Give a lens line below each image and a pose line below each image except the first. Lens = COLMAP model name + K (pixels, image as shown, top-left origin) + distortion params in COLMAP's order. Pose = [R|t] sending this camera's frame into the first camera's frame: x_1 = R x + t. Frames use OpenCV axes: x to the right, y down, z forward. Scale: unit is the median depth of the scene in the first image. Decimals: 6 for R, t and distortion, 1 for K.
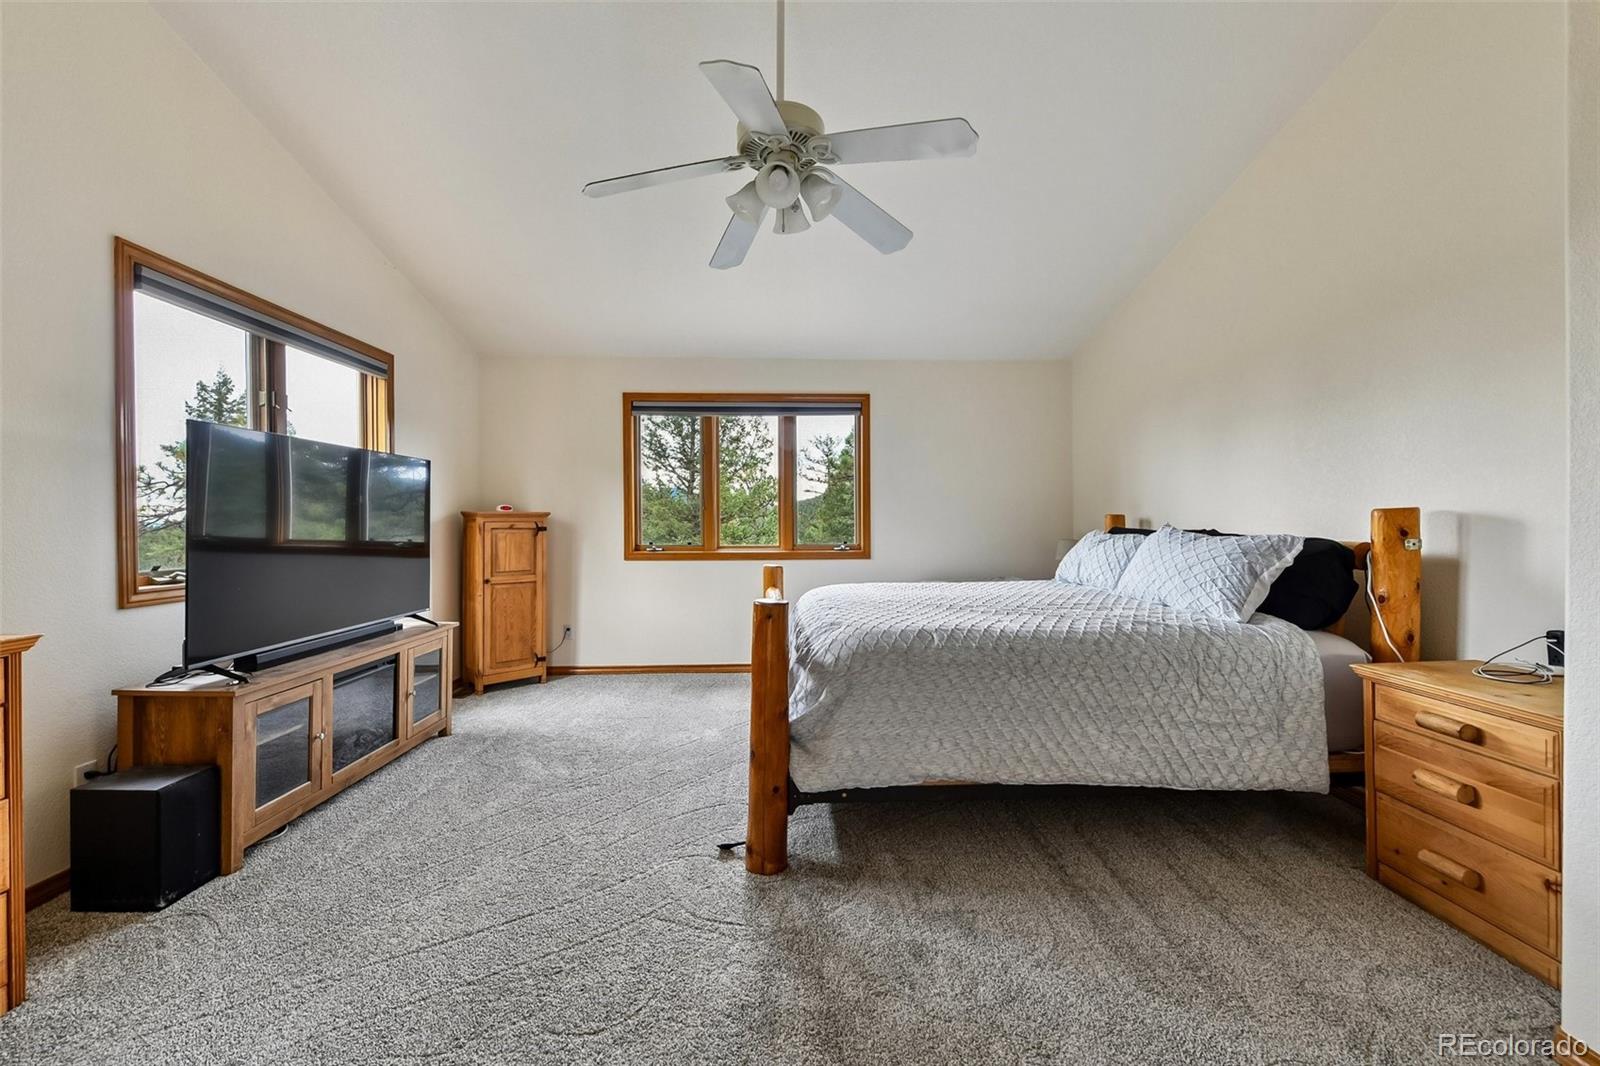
lens RADIAL K [[648.0, 0, 802.8], [0, 648.0, 524.4], [0, 0, 1]] dist [0.000011, -0.002124]
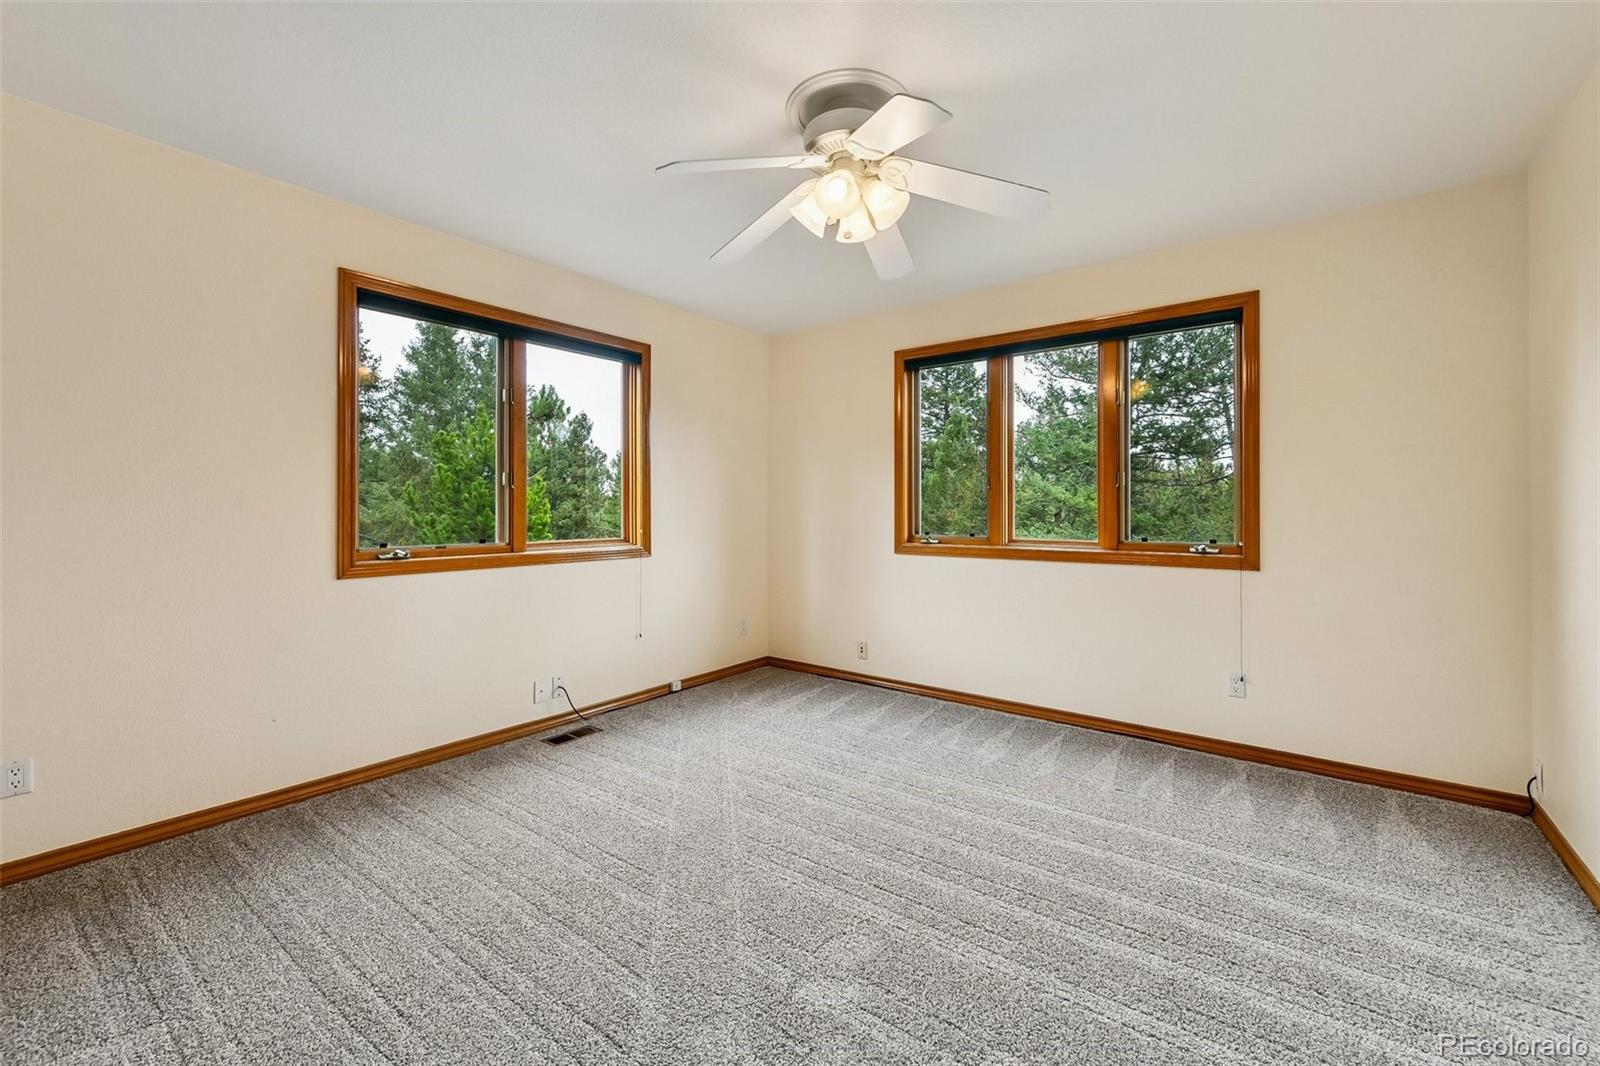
lens RADIAL K [[634.2, 0, 822.6], [0, 634.2, 503.9], [0, 0, 1]] dist [0.002980, -0.001330]
pose [[0.764297, -0.001901, -0.644861, 0.358630], [-0.002855, 0.999976, -0.006332, -0.004090], [0.644858, 0.006680, 0.764274, 0.646428]]
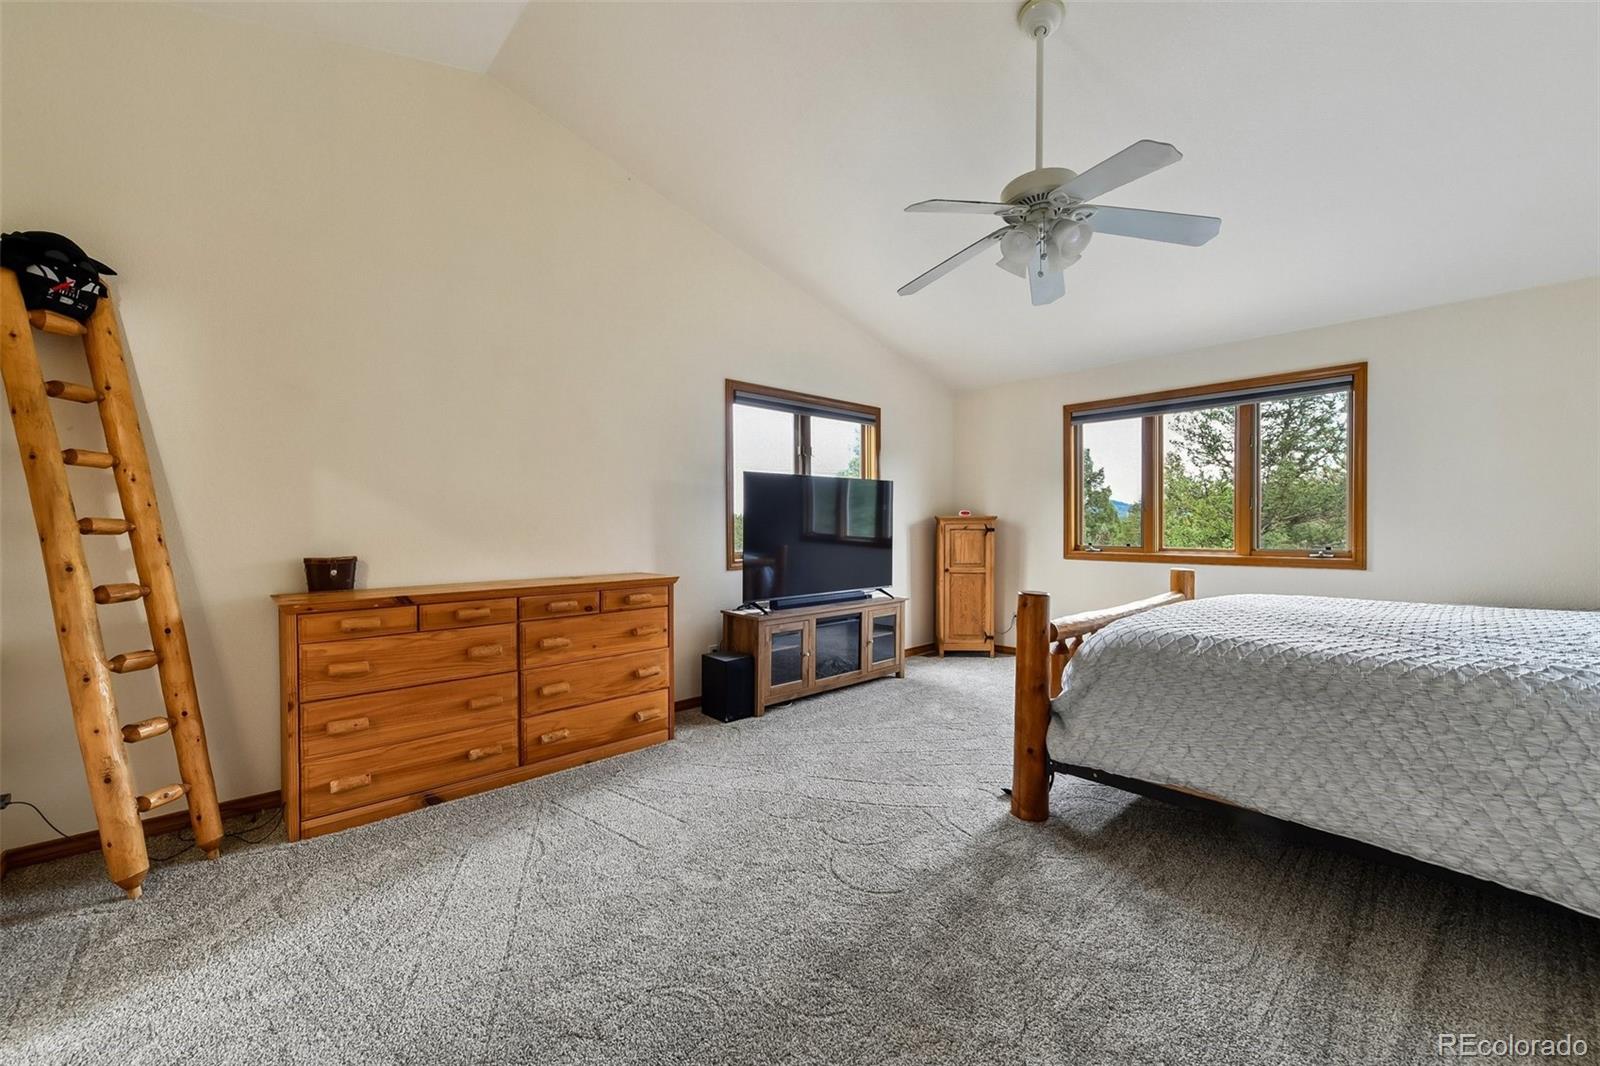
lens RADIAL K [[634.2, 0, 805.1], [0, 634.2, 528.3], [0, 0, 1]] dist [0.002980, -0.001330]
pose [[0.651586, 0.003353, -0.758567, 0.512914], [0.001082, 0.999985, 0.005351, -0.005075], [0.758574, -0.004307, 0.651573, -0.062717]]
